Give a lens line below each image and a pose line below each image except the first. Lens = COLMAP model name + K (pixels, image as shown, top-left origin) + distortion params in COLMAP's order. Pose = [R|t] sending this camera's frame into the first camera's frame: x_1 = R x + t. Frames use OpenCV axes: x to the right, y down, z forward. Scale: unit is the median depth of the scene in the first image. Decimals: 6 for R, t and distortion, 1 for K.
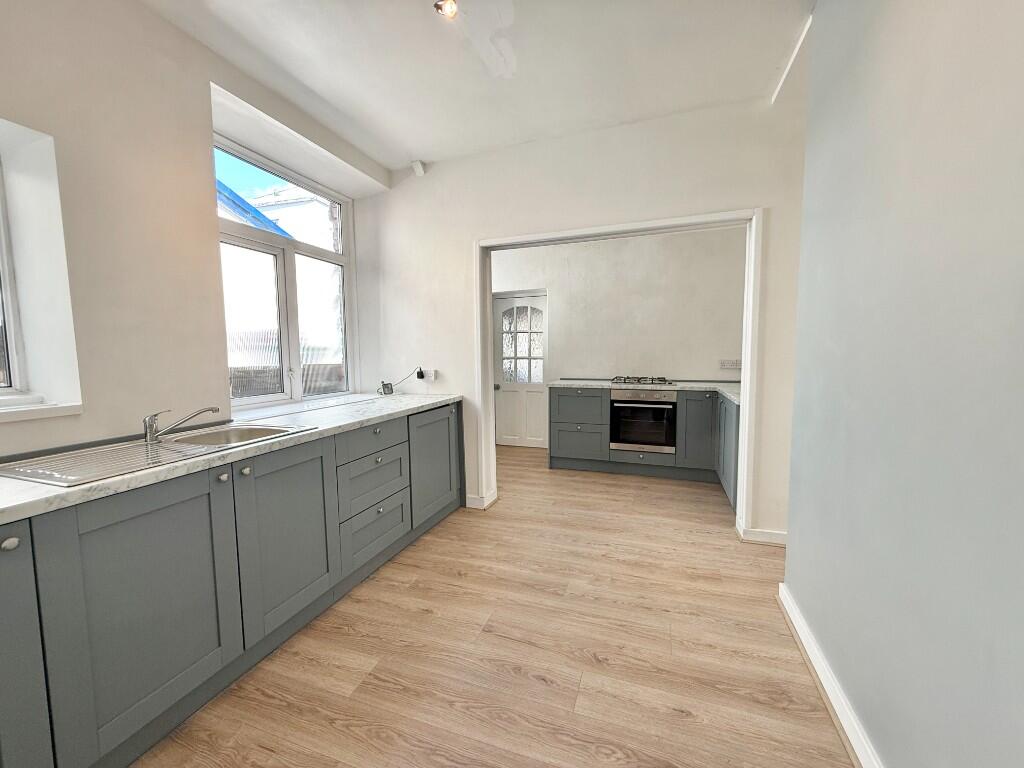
lens RADIAL K [[410.8, 0, 508.1], [0, 410.8, 385.0], [0, 0, 1]] dist [0.001565, -0.000064]
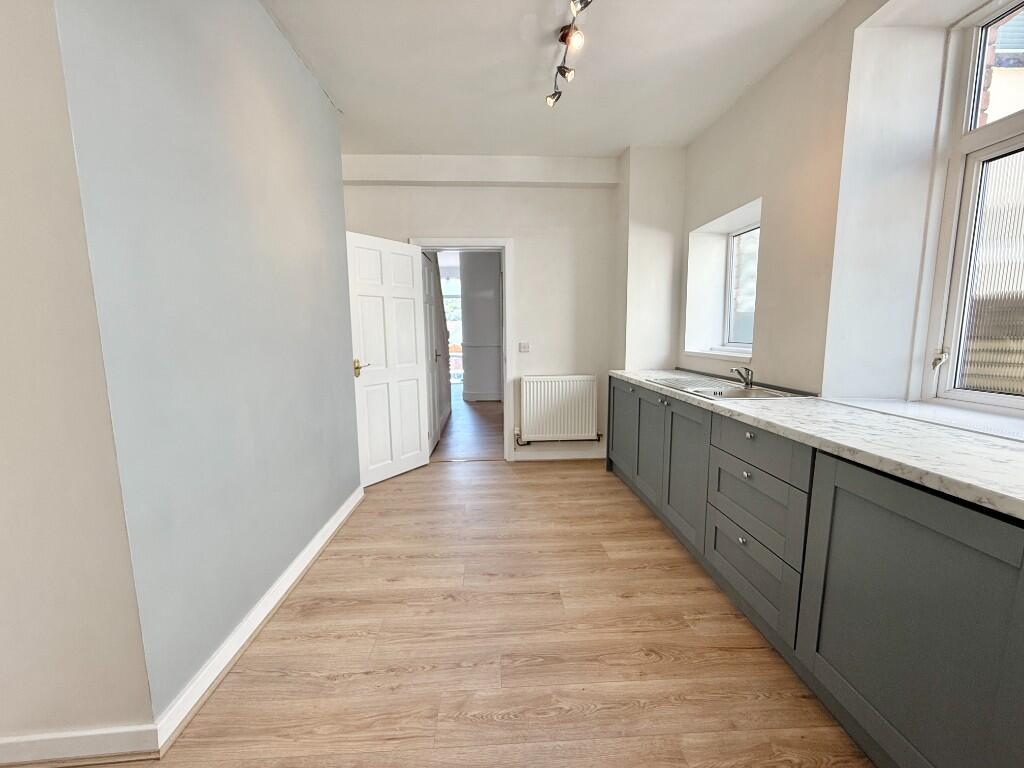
lens RADIAL K [[410.8, 0, 511.4], [0, 410.8, 384.5], [0, 0, 1]] dist [0.001565, -0.000064]
pose [[-0.922638, 0.065975, -0.379983, 0.410917], [-0.014115, 0.978822, 0.204224, -0.143208], [0.385410, 0.193789, -0.902167, 1.763482]]
